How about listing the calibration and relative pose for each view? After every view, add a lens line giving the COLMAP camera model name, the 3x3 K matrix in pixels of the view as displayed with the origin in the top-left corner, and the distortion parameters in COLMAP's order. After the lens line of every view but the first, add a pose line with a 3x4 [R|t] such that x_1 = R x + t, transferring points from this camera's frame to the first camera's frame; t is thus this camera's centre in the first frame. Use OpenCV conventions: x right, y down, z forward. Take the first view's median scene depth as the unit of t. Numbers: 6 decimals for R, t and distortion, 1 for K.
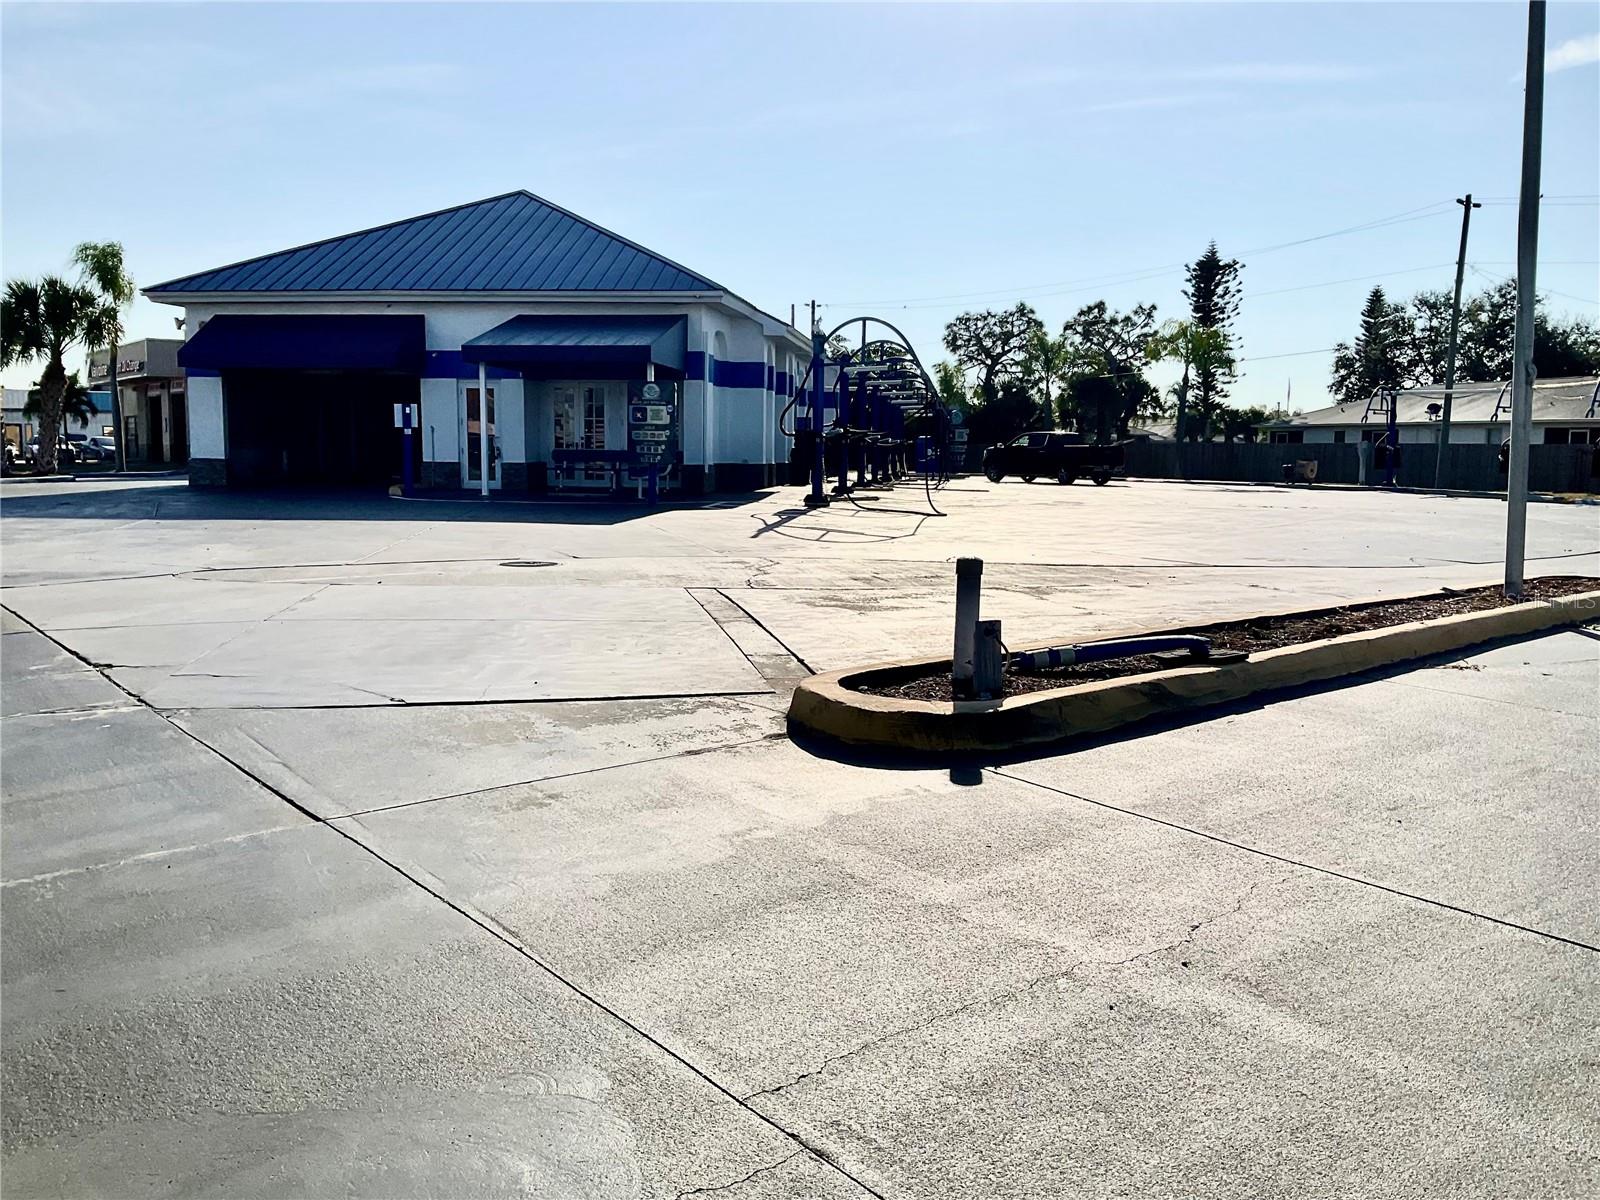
lens RADIAL K [[1327.3, 0, 791.1], [0, 1327.3, 594.8], [0, 0, 1]] dist [0.101746, -0.216208]
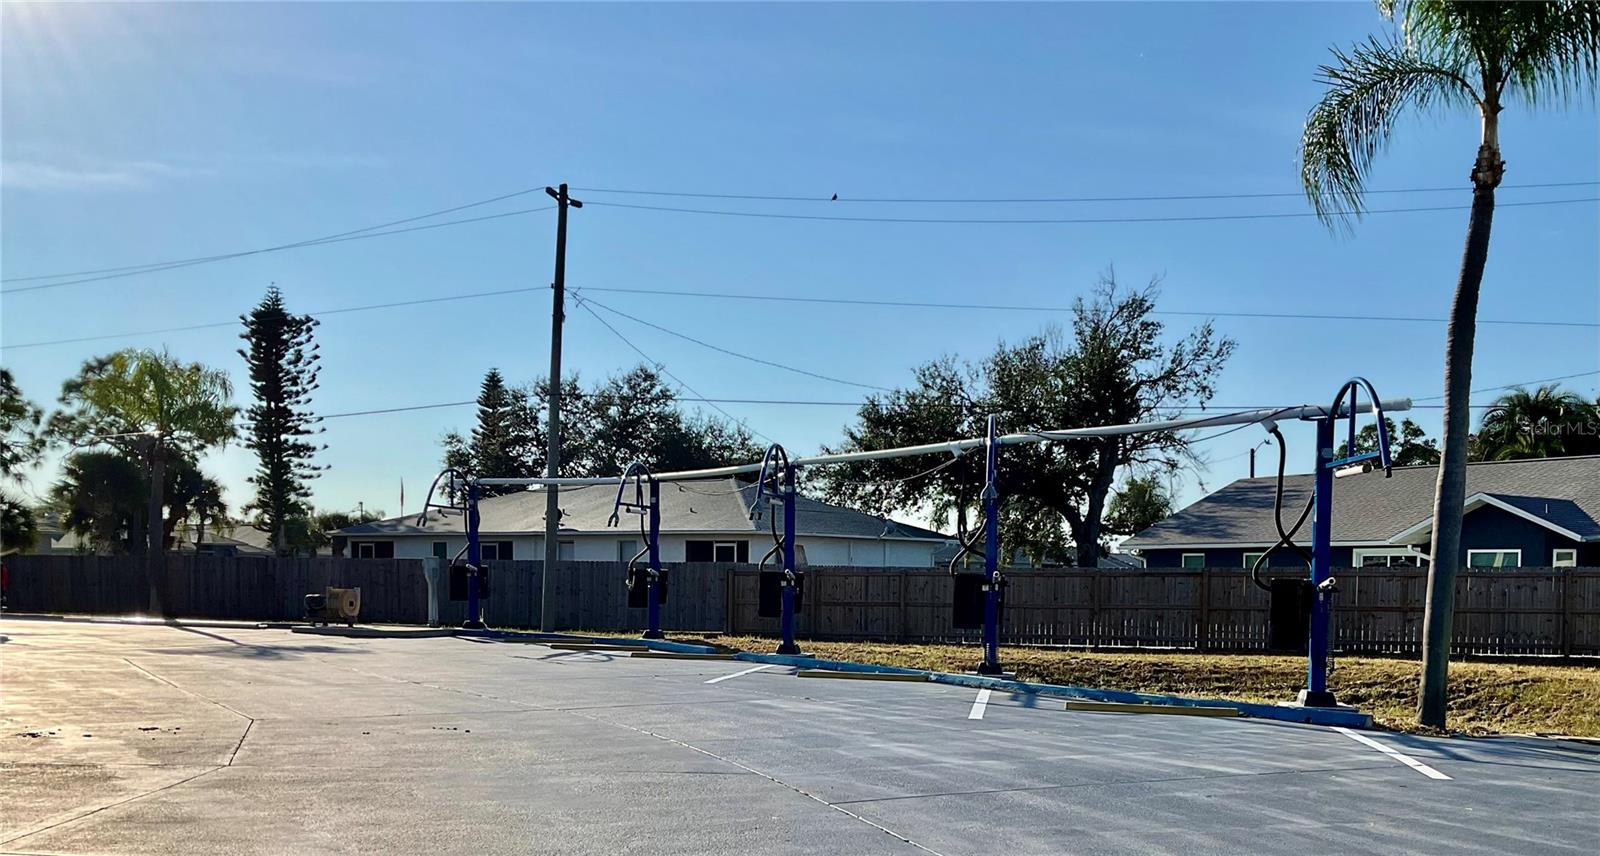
lens RADIAL K [[1419.4, 0, 869.0], [0, 1419.4, 619.9], [0, 0, 1]] dist [0.115884, -0.266137]
pose [[0.803268, -0.019985, 0.595282, 0.106260], [0.060732, 0.996976, -0.048480, -0.022115], [-0.592513, 0.075095, 0.802053, 0.189941]]
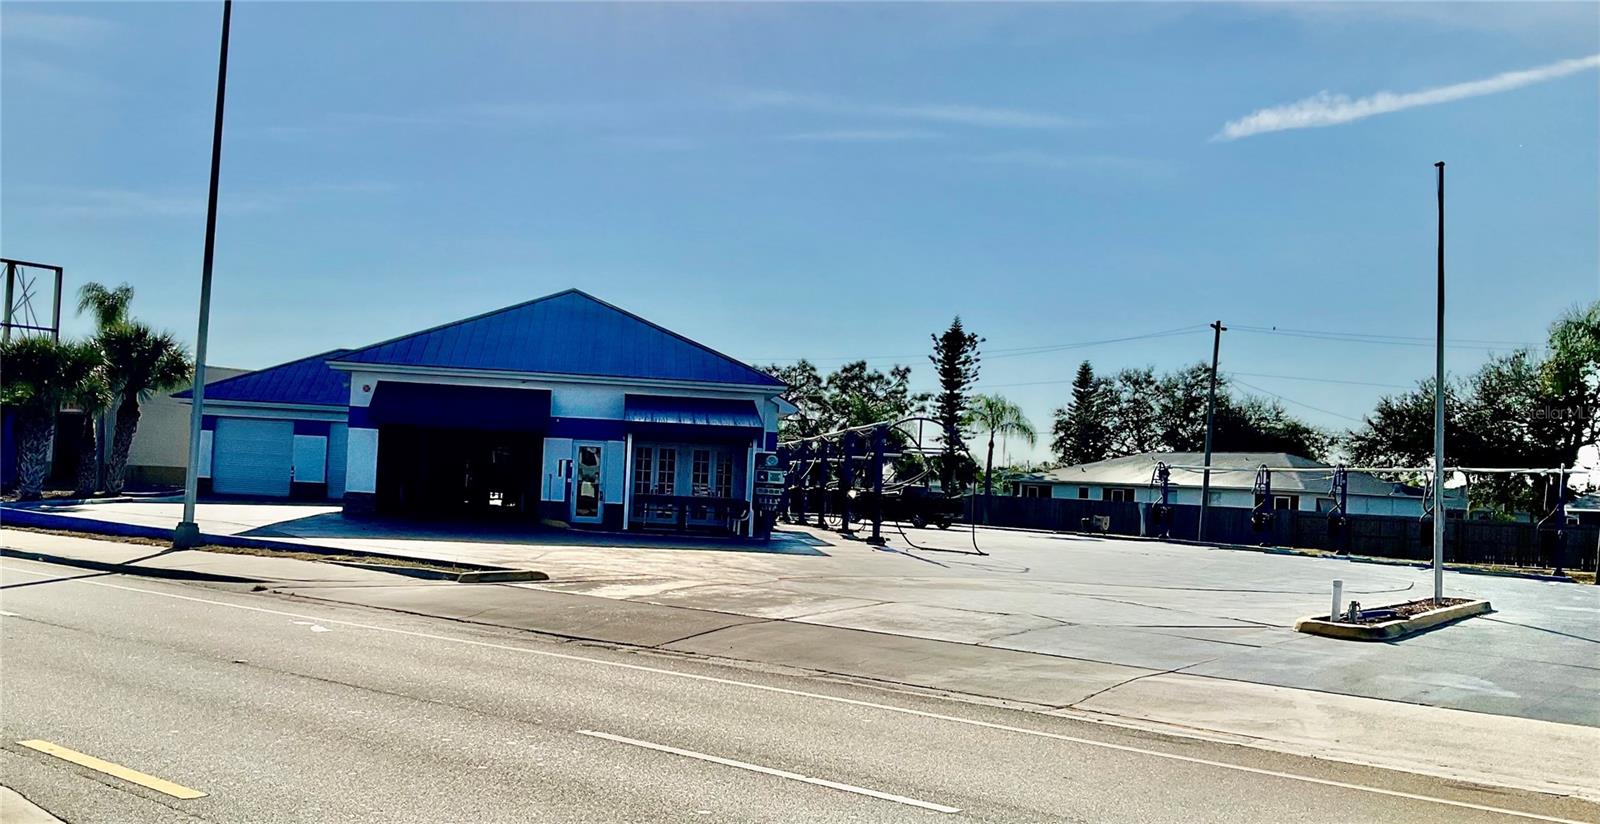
lens RADIAL K [[1423.2, 0, 728.0], [0, 1423.2, 433.6], [0, 0, 1]] dist [0.117726, -0.271752]
pose [[0.976208, 0.045042, 0.212107, -0.140318], [-0.015748, 0.990332, -0.137824, 0.008427], [-0.216264, 0.131205, 0.967479, -0.136768]]
